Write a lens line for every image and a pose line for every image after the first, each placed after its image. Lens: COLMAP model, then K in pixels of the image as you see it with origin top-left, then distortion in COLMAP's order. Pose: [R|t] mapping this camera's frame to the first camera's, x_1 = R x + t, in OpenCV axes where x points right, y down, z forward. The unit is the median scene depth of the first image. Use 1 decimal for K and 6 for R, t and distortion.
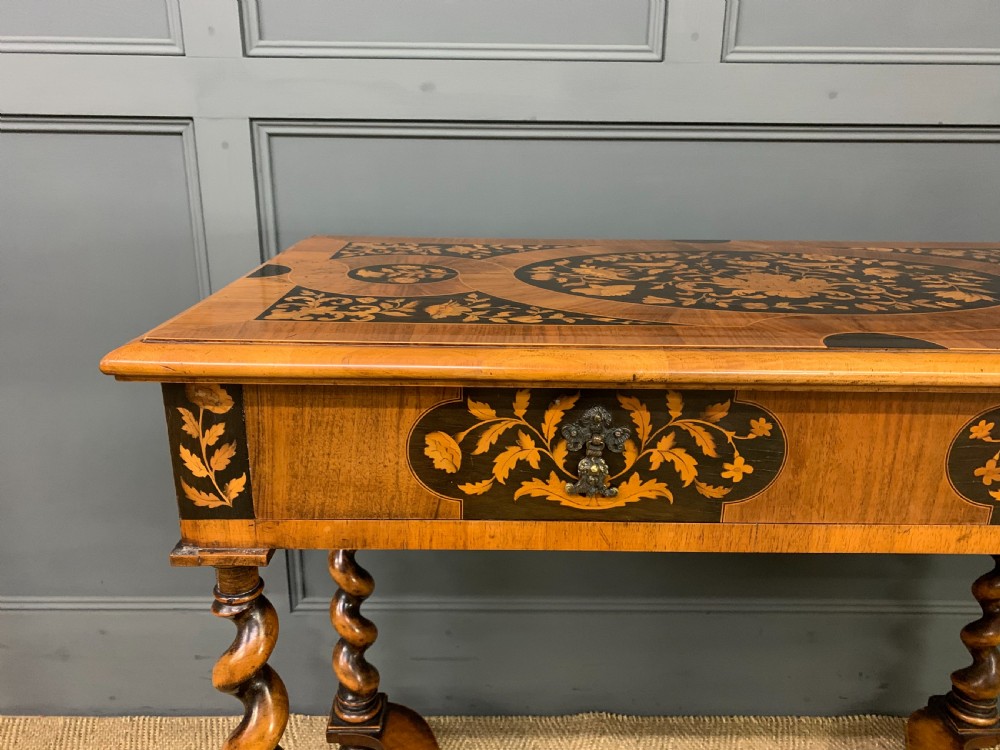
lens RADIAL K [[770.3, 0, 500.0], [0, 770.3, 375.0], [0, 0, 1]] dist [0.114833, -0.183849]
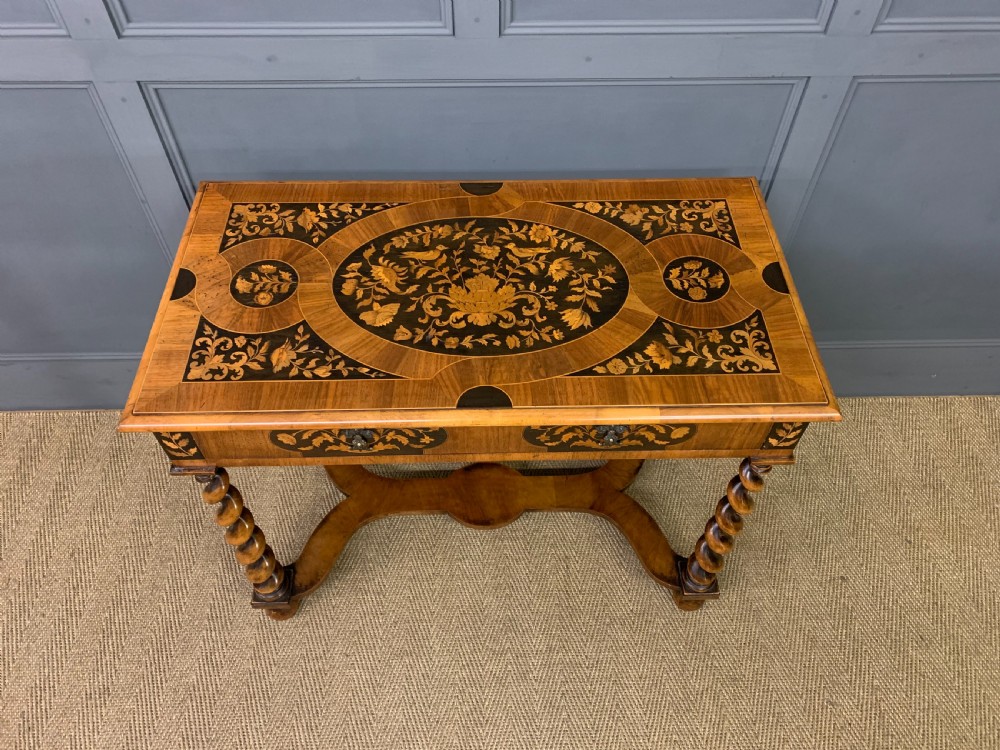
lens RADIAL K [[763.1, 0, 500.0], [0, 763.1, 375.0], [0, 0, 1]] dist [0.107767, -0.132678]
pose [[0.999845, -0.015003, 0.009190, 0.489386], [0.007138, 0.823321, 0.567532, -1.227193], [-0.016081, -0.567378, 0.823300, -0.646839]]
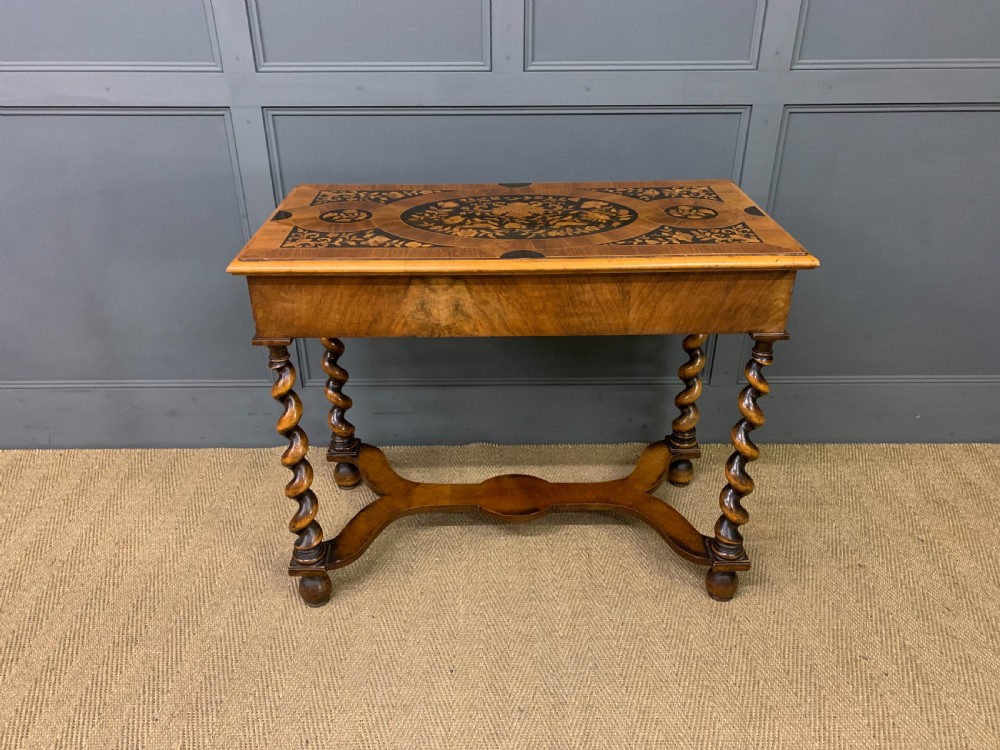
lens RADIAL K [[770.3, 0, 500.0], [0, 770.3, 375.0], [0, 0, 1]] dist [0.114833, -0.183849]
pose [[0.999936, -0.010416, -0.004453, 0.424717], [0.011060, 0.982696, 0.184898, -0.093367], [0.002450, -0.184935, 0.982748, -1.625959]]
